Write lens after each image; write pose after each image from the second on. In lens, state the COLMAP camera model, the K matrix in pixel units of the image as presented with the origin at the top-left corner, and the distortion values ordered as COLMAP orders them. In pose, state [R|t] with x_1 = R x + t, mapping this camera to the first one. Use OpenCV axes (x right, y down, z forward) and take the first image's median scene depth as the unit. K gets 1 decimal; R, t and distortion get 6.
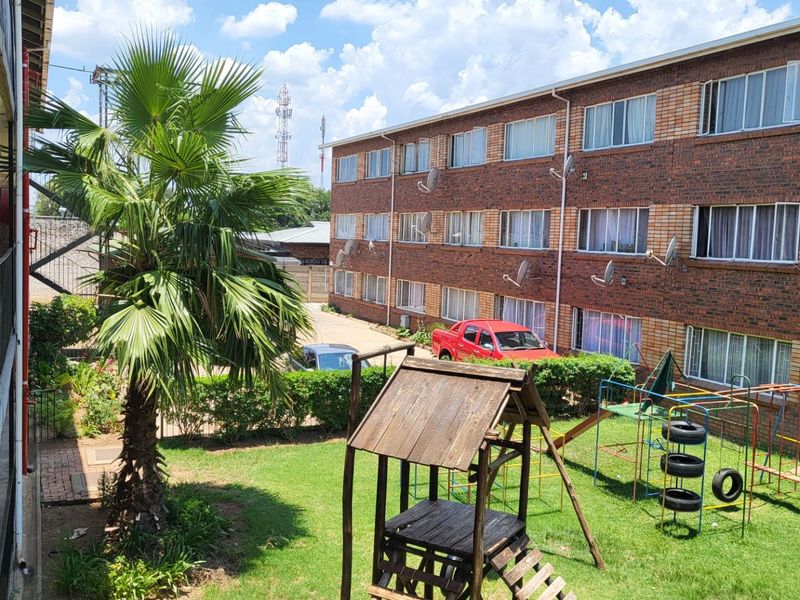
lens RADIAL K [[828.7, 0, 405.9], [0, 828.7, 300.4], [0, 0, 1]] dist [-0.000941, 0.023747]
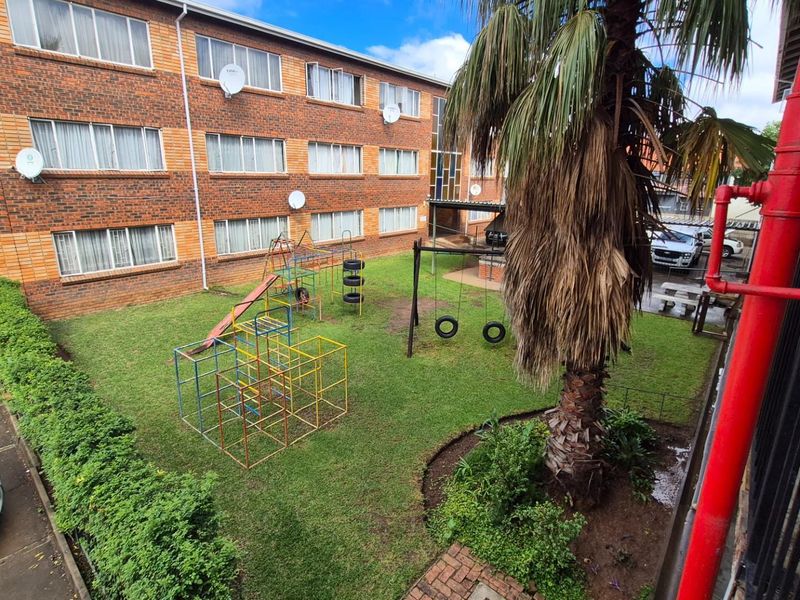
lens RADIAL K [[418.9, 0, 411.2], [0, 418.9, 285.7], [0, 0, 1]] dist [0.001132, 0.001098]
pose [[-0.448434, -0.272035, 0.851413, -0.585389], [0.038842, 0.945729, 0.322628, -0.102708], [-0.892972, 0.177748, -0.413530, 1.288404]]
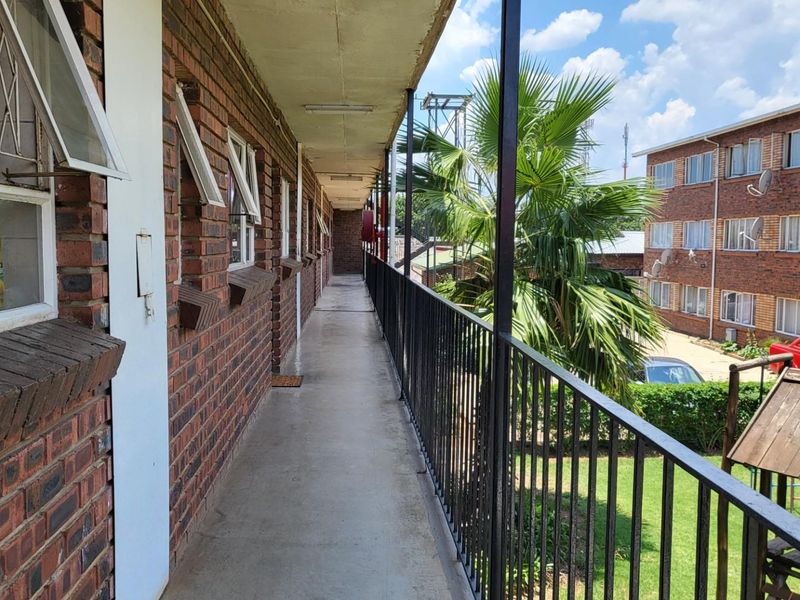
lens RADIAL K [[831.0, 0, 398.6], [0, 831.0, 298.3], [0, 0, 1]] dist [-0.006067, 0.038812]
pose [[0.934013, -0.002082, -0.357233, -0.044304], [-0.004190, 0.999850, -0.016783, 0.003042], [0.357215, 0.017172, 0.933864, -0.025637]]
